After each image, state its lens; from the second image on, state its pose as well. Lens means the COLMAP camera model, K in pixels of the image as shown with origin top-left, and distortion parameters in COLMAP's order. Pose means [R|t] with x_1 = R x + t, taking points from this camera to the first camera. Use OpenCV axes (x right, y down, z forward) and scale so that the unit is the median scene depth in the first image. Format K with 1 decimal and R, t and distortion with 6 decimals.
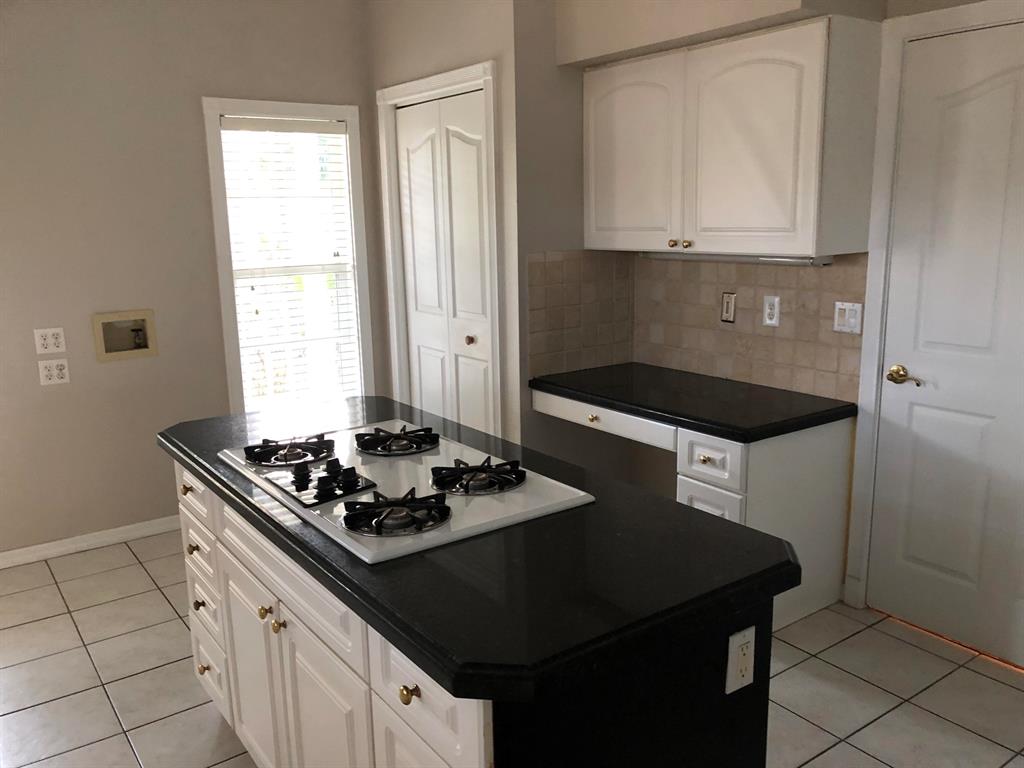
lens RADIAL K [[832.3, 0, 512.0], [0, 832.3, 384.0], [0, 0, 1]] dist [0.067974, -0.090917]
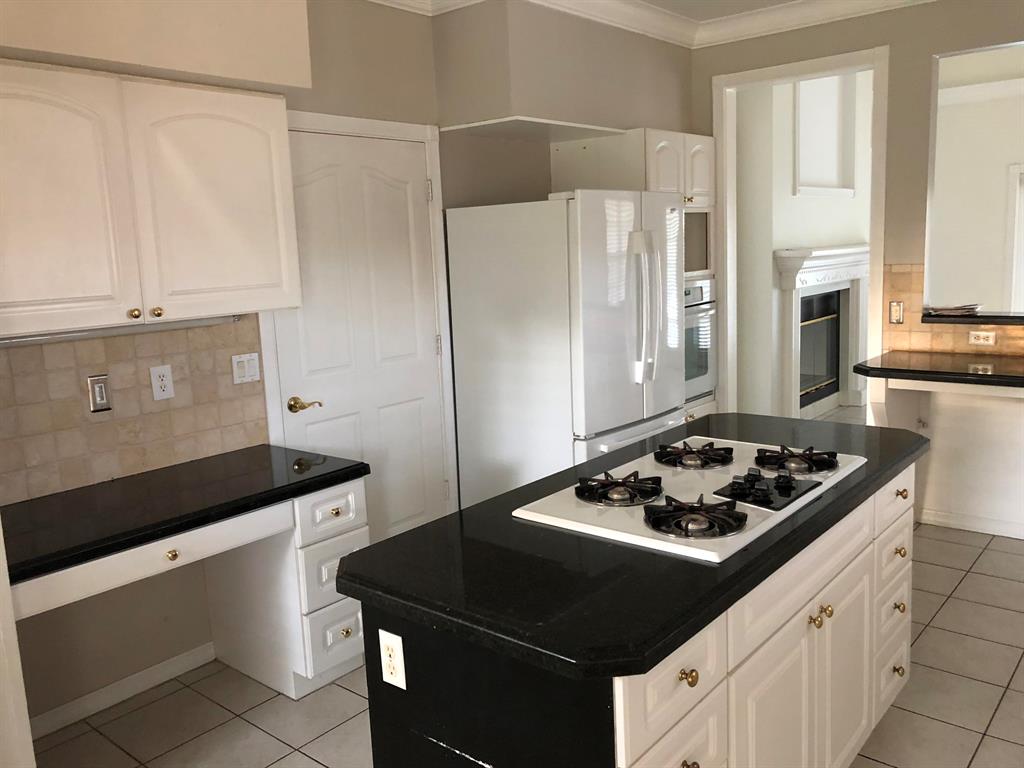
lens RADIAL K [[832.3, 0, 512.0], [0, 832.3, 384.0], [0, 0, 1]] dist [0.067974, -0.090917]
pose [[-0.239624, -0.132217, 0.961821, -0.673527], [0.245258, 0.950308, 0.191737, -0.172389], [-0.939377, 0.281839, -0.195290, 0.851937]]
